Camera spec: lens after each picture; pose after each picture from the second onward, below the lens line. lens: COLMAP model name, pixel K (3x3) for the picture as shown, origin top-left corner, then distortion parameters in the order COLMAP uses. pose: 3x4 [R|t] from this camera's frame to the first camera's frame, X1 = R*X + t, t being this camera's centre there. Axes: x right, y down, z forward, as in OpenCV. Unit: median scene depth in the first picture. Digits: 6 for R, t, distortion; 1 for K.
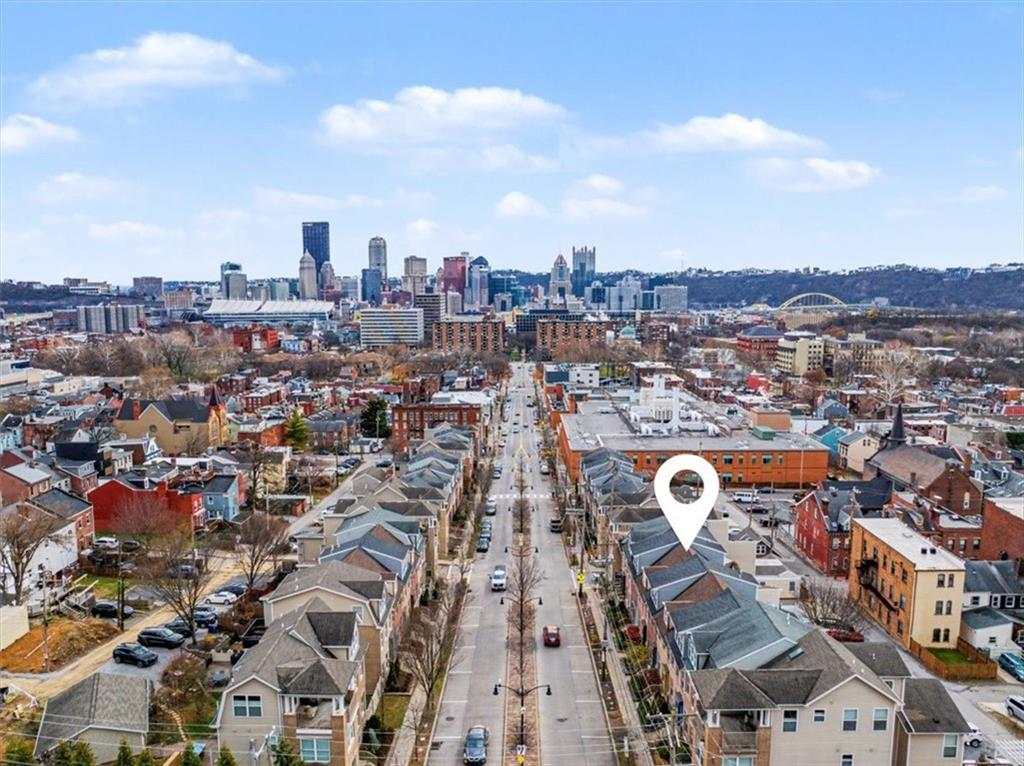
lens RADIAL K [[761.8, 0, 512.0], [0, 761.8, 383.0], [0, 0, 1]] dist [-0.042722, -0.000291]
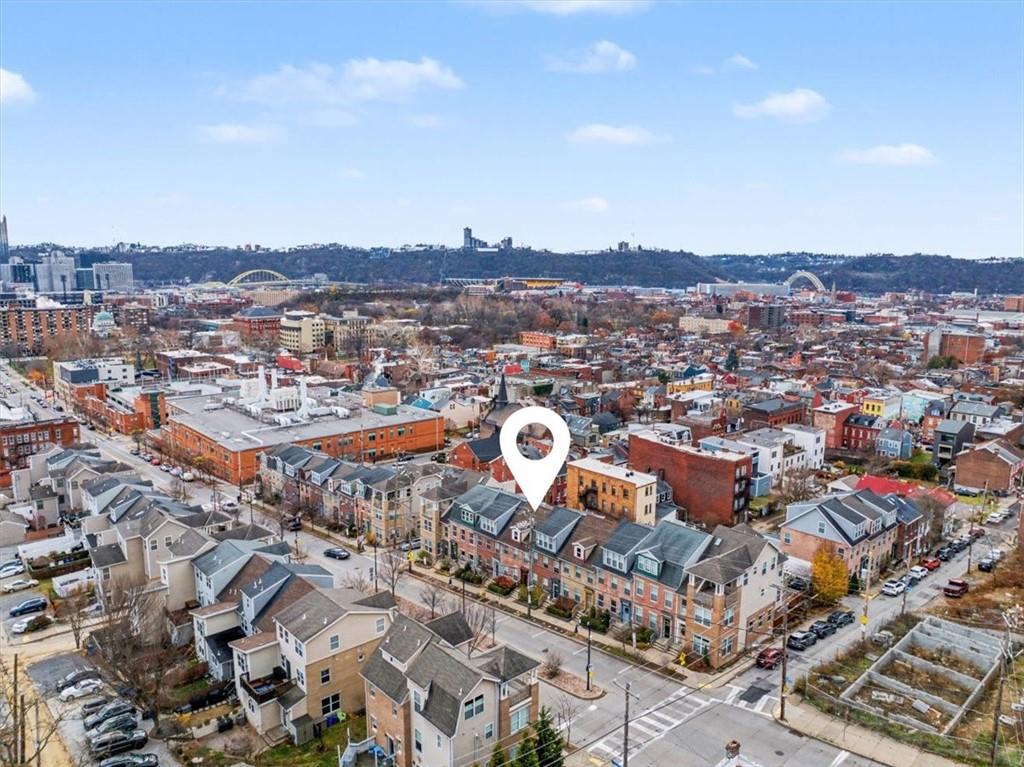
lens RADIAL K [[761.8, 0, 512.0], [0, 761.8, 383.5], [0, 0, 1]] dist [-0.042722, -0.000291]
pose [[0.710407, -0.103216, 0.696181, -0.156521], [0.074447, 0.994658, 0.071501, -0.019518], [-0.699842, 0.001034, 0.714297, 0.021928]]
